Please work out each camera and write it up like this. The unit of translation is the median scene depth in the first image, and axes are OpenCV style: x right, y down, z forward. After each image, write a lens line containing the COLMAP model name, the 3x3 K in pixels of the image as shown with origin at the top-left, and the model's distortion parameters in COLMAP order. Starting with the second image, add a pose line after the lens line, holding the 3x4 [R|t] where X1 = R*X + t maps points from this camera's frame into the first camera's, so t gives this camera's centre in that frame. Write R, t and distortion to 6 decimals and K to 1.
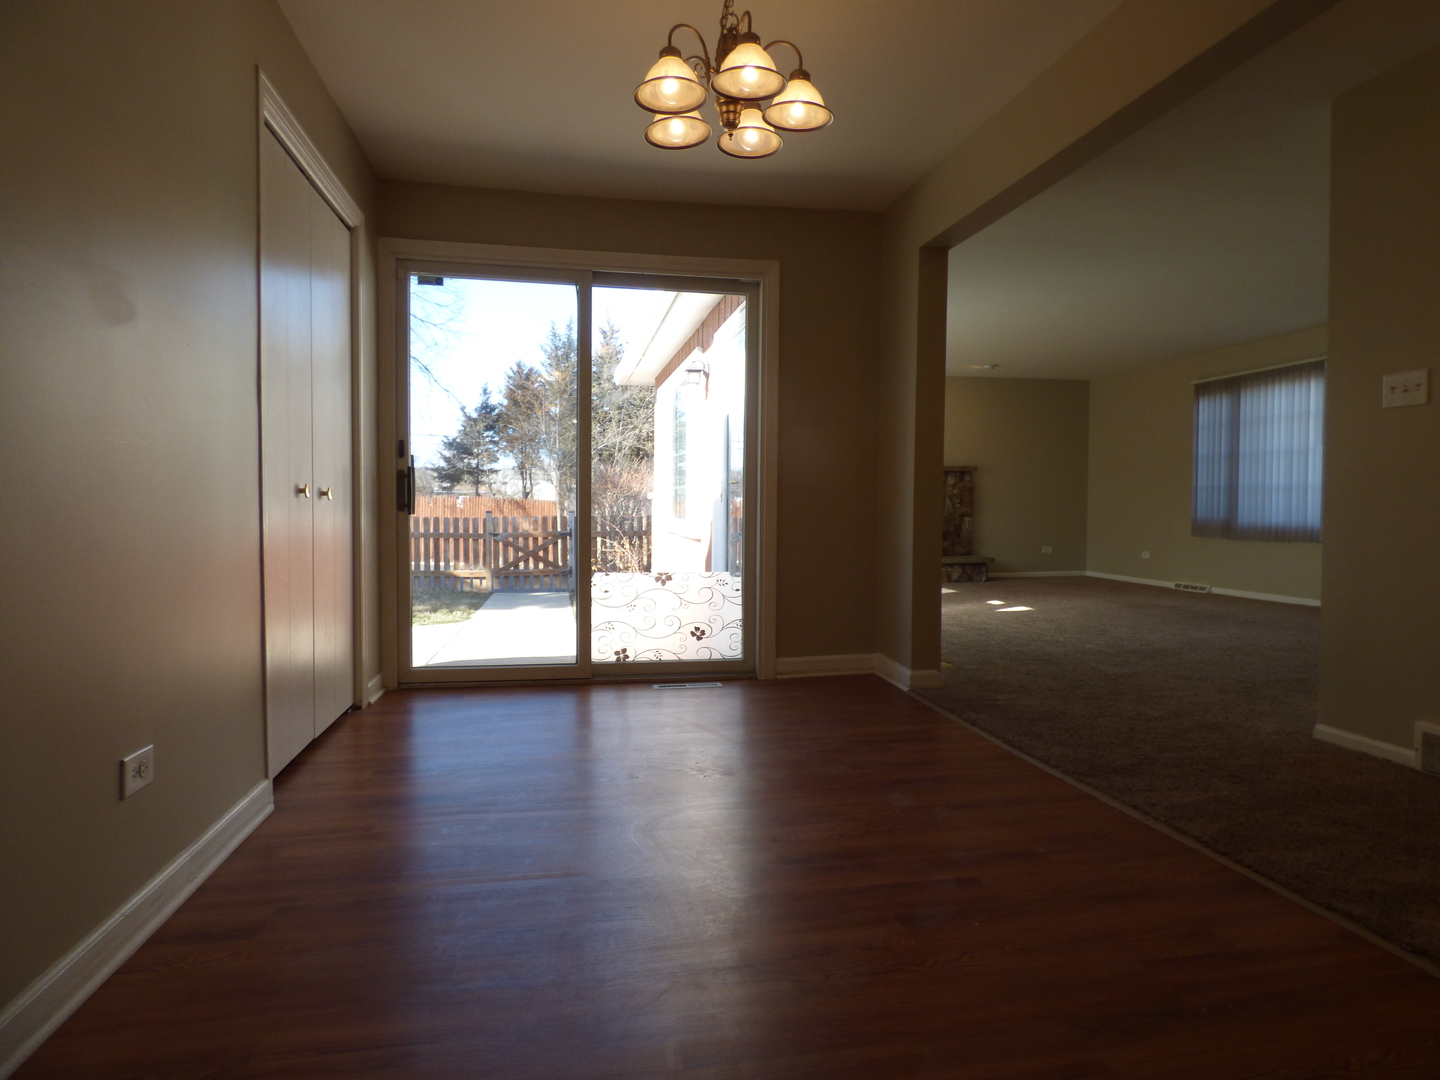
lens RADIAL K [[864.0, 0, 728.5], [0, 864.0, 538.8], [0, 0, 1]] dist [-0.012010, -0.004625]
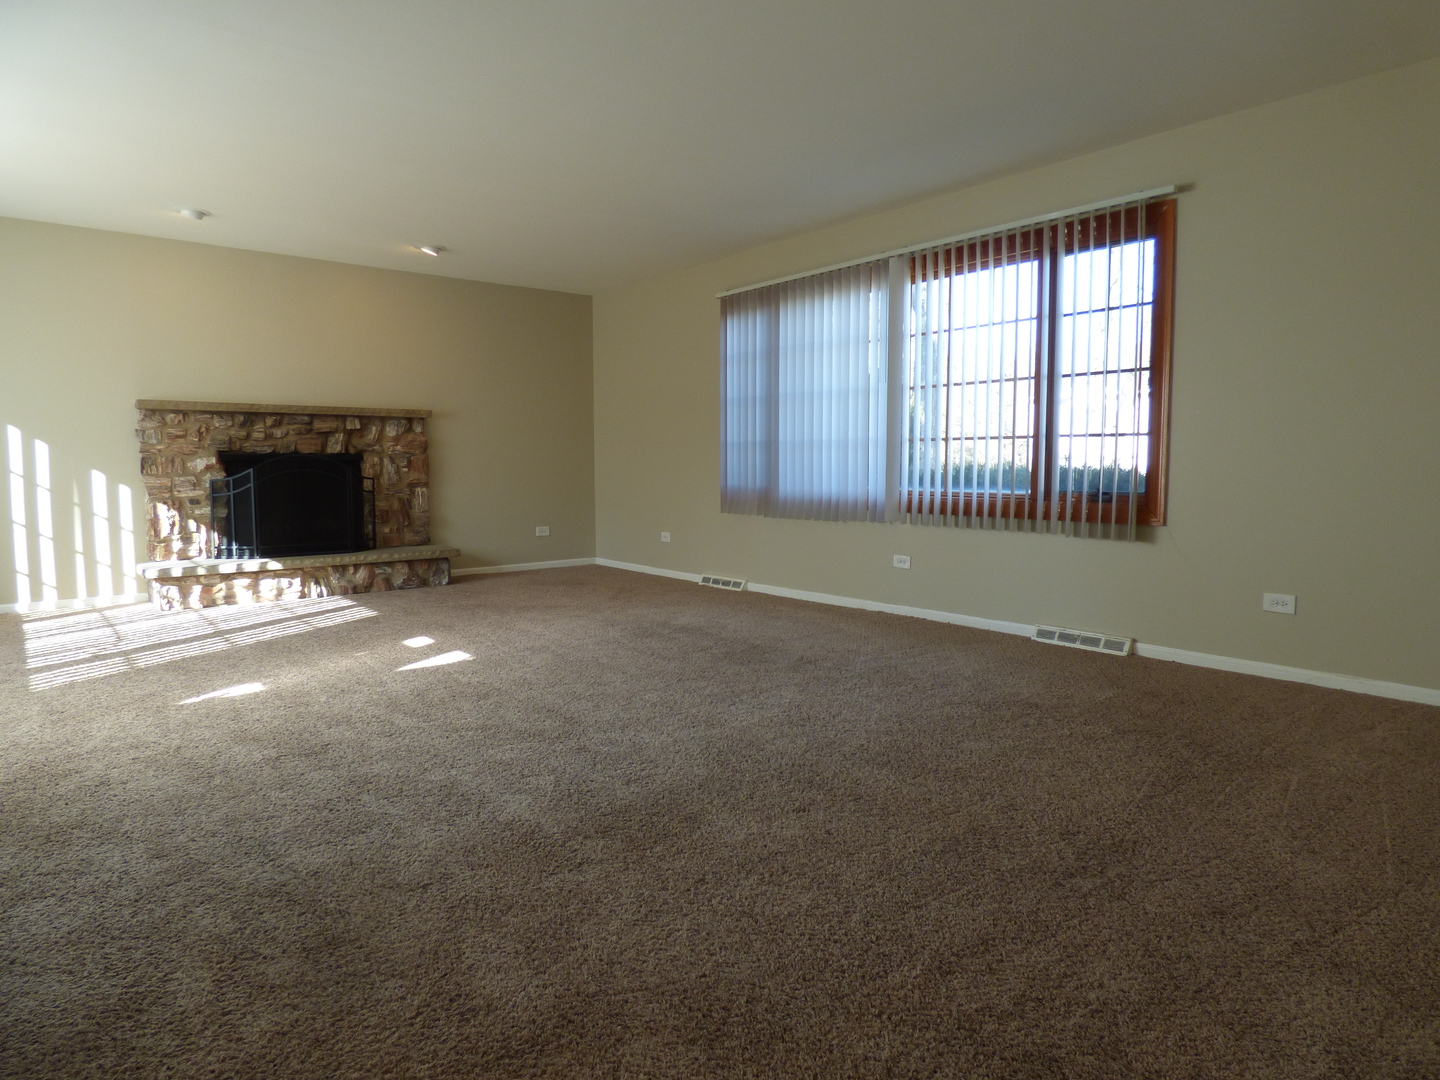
lens RADIAL K [[864.0, 0, 728.5], [0, 864.0, 538.8], [0, 0, 1]] dist [-0.012010, -0.004625]
pose [[0.876640, -0.043442, 0.479182, 0.171257], [0.021335, 0.998446, 0.051486, -0.015487], [-0.480674, -0.034911, 0.876204, 0.317007]]
